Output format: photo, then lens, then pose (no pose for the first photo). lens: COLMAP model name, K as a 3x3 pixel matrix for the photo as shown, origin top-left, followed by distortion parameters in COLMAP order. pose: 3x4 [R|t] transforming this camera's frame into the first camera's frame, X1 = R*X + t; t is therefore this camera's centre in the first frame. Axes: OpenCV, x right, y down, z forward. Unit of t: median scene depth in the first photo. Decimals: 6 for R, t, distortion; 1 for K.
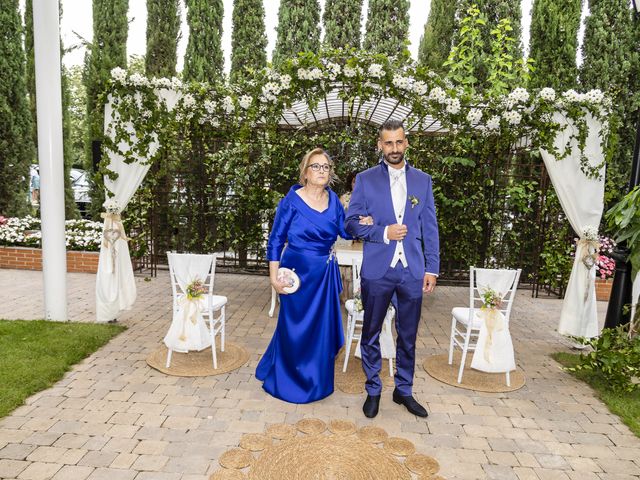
lens RADIAL K [[480.2, 0, 320.0], [0, 480.2, 240.0], [0, 0, 1]] dist [0.002226, -0.000270]
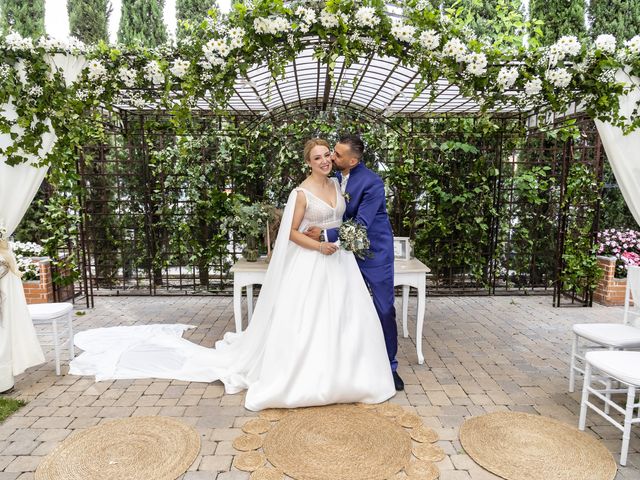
lens RADIAL K [[480.2, 0, 320.0], [0, 480.2, 240.0], [0, 0, 1]] dist [0.002226, -0.000270]
pose [[0.997200, -0.050973, 0.054715, -0.004943], [0.050697, 0.998693, 0.006422, -0.036041], [-0.054971, -0.003630, 0.998481, 0.298035]]
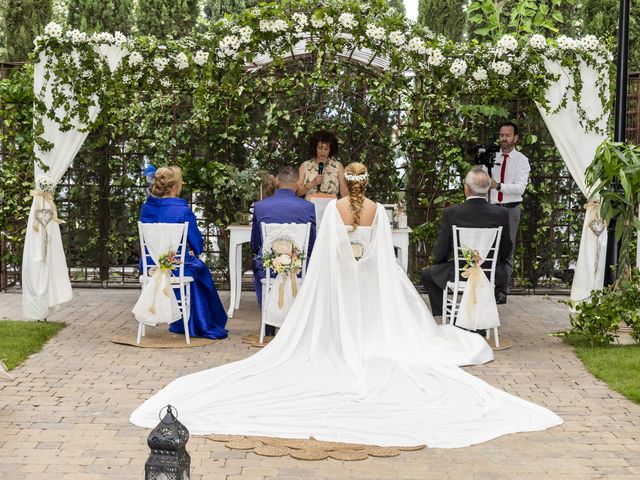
lens RADIAL K [[1214.4, 0, 320.0], [0, 1214.4, 240.0], [0, 0, 1]] dist [0.012471, 0.001840]
pose [[0.998424, -0.033826, 0.044779, -0.047862], [0.035643, 0.998547, -0.040418, 0.141587], [-0.043347, 0.041950, 0.998179, -1.206499]]
